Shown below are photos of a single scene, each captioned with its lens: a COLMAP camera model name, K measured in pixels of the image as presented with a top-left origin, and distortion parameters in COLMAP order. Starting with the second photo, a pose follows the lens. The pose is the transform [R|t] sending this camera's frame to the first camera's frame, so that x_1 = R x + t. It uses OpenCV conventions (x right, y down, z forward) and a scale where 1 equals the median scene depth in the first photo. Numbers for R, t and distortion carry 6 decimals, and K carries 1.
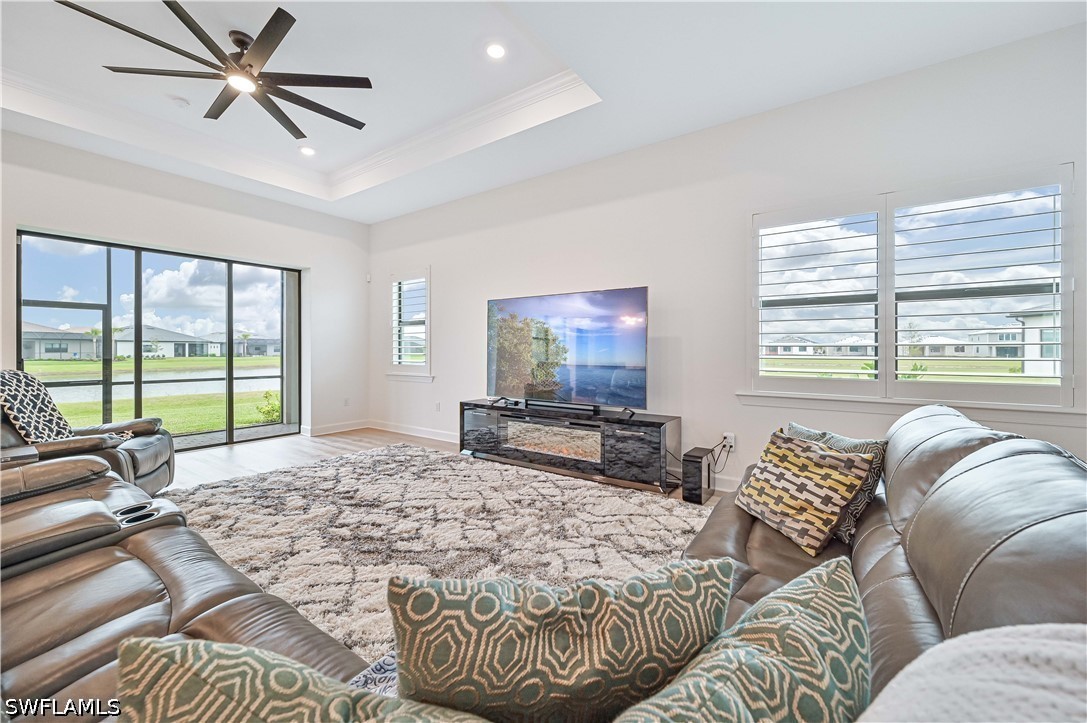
lens RADIAL K [[432.8, 0, 544.4], [0, 432.8, 355.6], [0, 0, 1]] dist [0.000138, -0.000032]
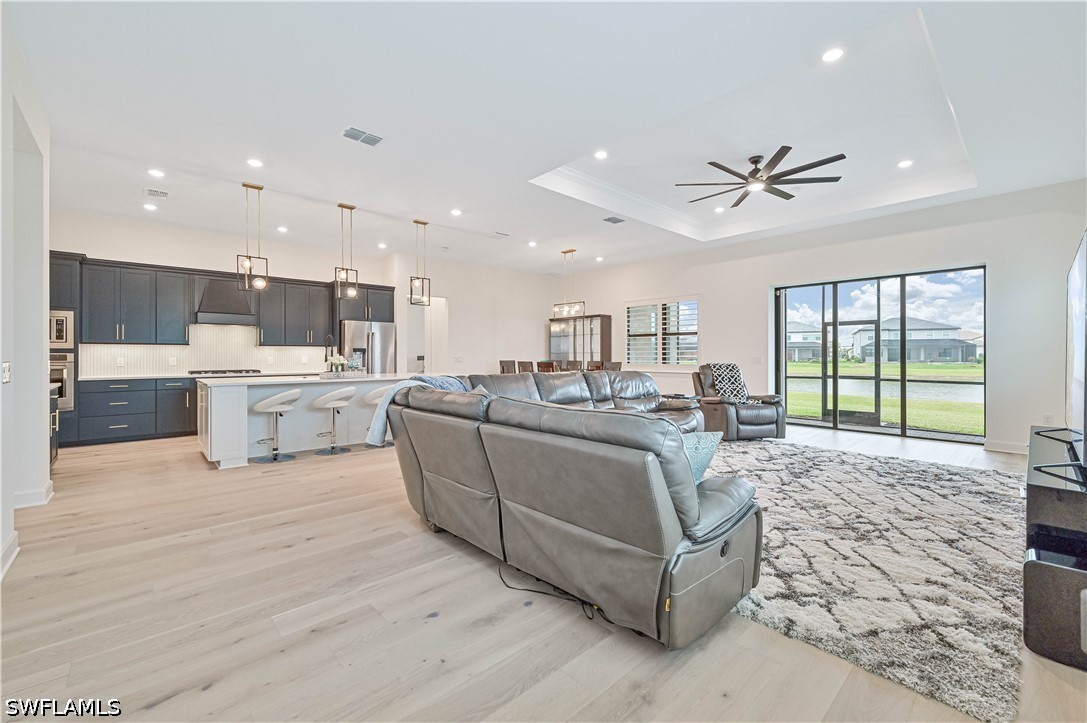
lens RADIAL K [[447.7, 0, 544.6], [0, 447.7, 356.2], [0, 0, 1]] dist [-0.009351, -0.000044]
pose [[-0.210950, 0.001534, -0.977496, 0.836072], [-0.014988, 0.999876, 0.004803, 0.002729], [0.977382, 0.015664, -0.210901, 0.455596]]
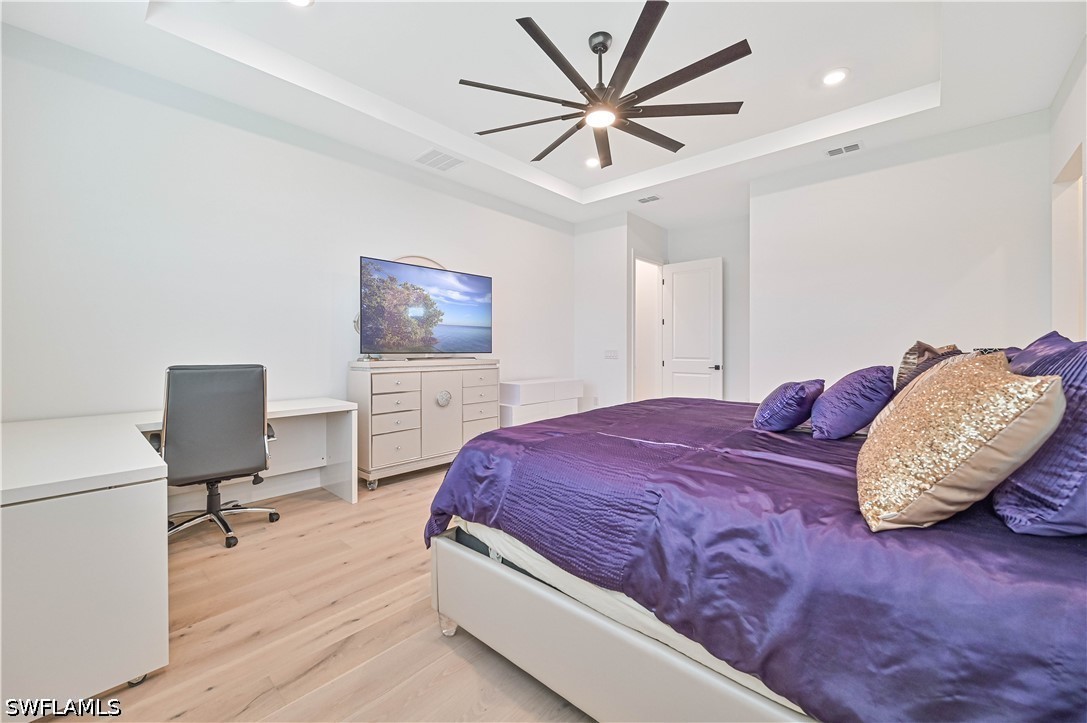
lens RADIAL K [[432.8, 0, 544.4], [0, 432.8, 355.6], [0, 0, 1]] dist [0.000138, -0.000032]
pose [[0.116385, -0.011568, 0.993137, -1.270442], [0.016202, 0.999821, 0.009747, 0.111595], [-0.993072, 0.014956, 0.116552, 0.572253]]
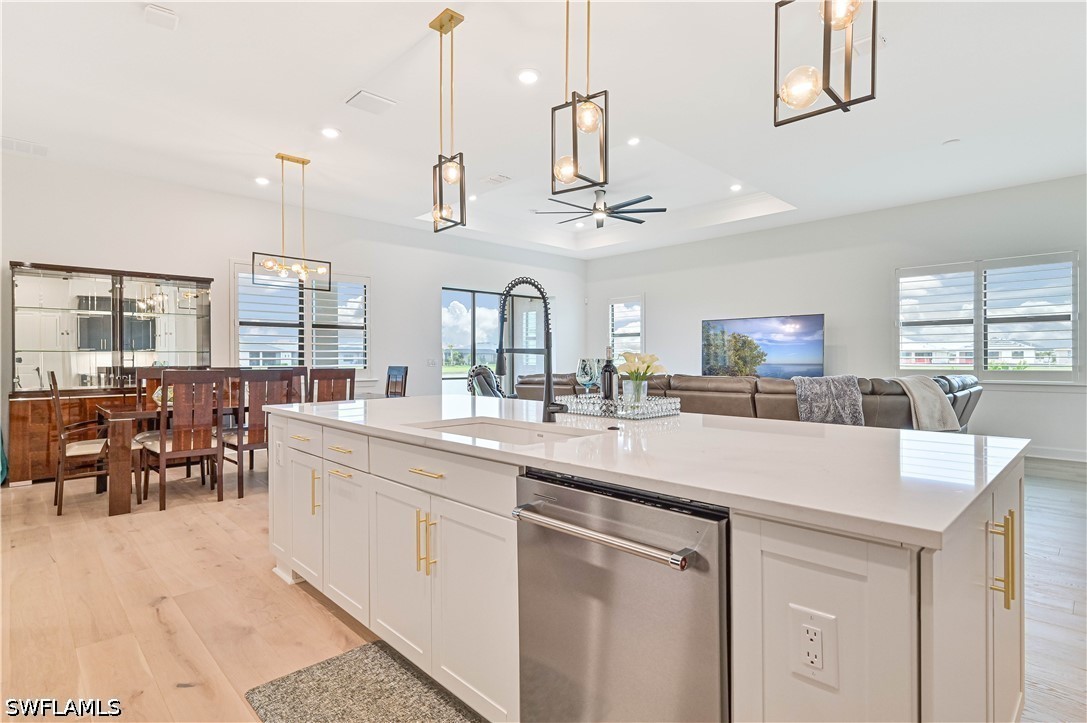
lens RADIAL K [[549.7, 0, 543.5], [0, 549.7, 361.5], [0, 0, 1]] dist [0.000083, 0.000022]
pose [[0.982864, -0.001469, -0.184325, -0.381105], [-0.000591, 0.999938, -0.011119, 0.036977], [0.184330, 0.011038, 0.982802, -1.108291]]
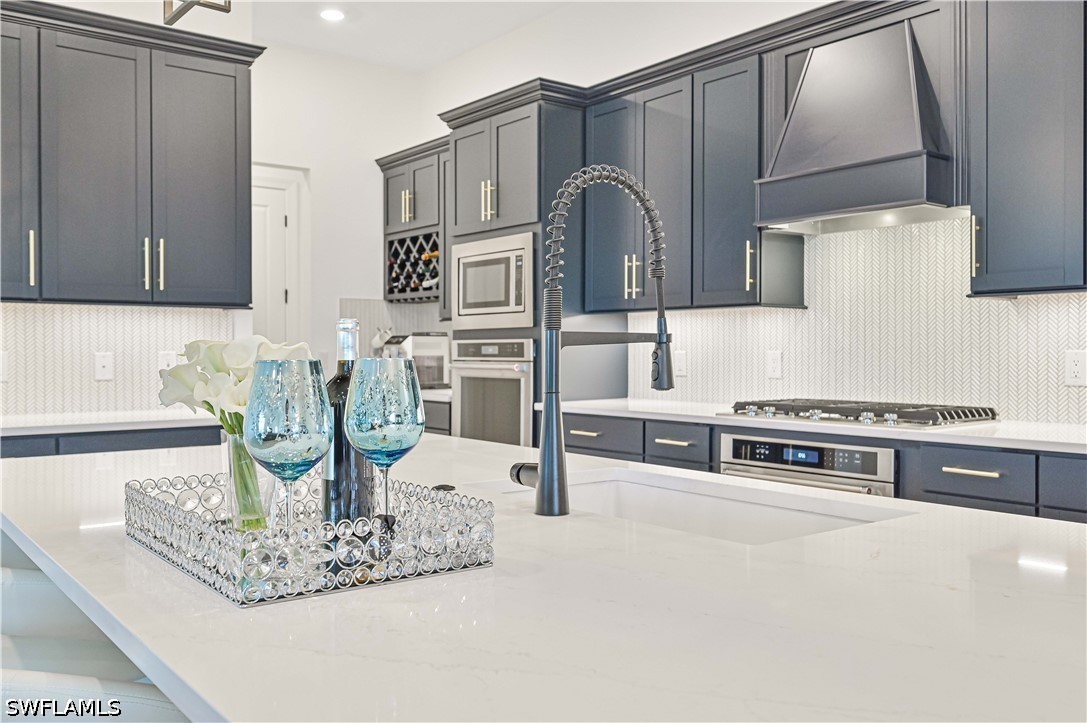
lens RADIAL K [[934.2, 0, 543.5], [0, 934.2, 361.5], [0, 0, 1]] dist [0.003963, 0.005524]
pose [[-0.958422, -0.001052, 0.285354, -0.583689], [0.007005, 0.999605, 0.027214, 0.019095], [-0.285270, 0.028082, -0.958036, -0.192776]]
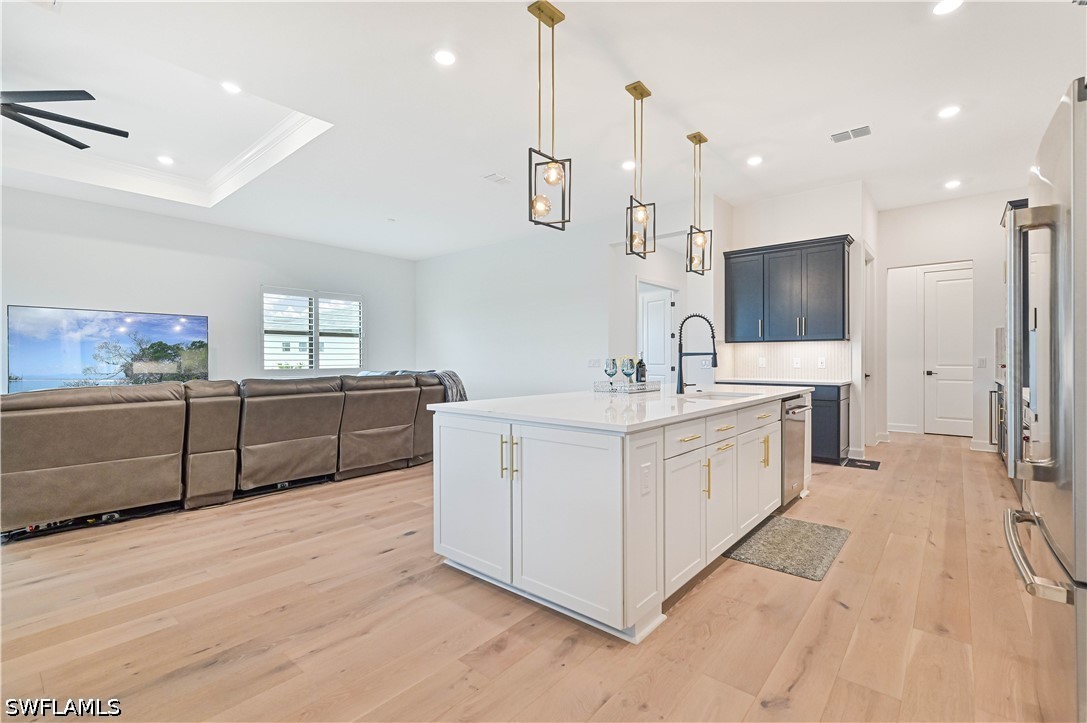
lens RADIAL K [[482.7, 0, 549.4], [0, 482.7, 362.6], [0, 0, 1]] dist [0.002989, 0.000498]
pose [[0.081062, -0.006187, 0.996690, -1.374648], [0.017493, 0.999836, 0.004784, 0.026823], [-0.996556, 0.017047, 0.081157, -0.391693]]
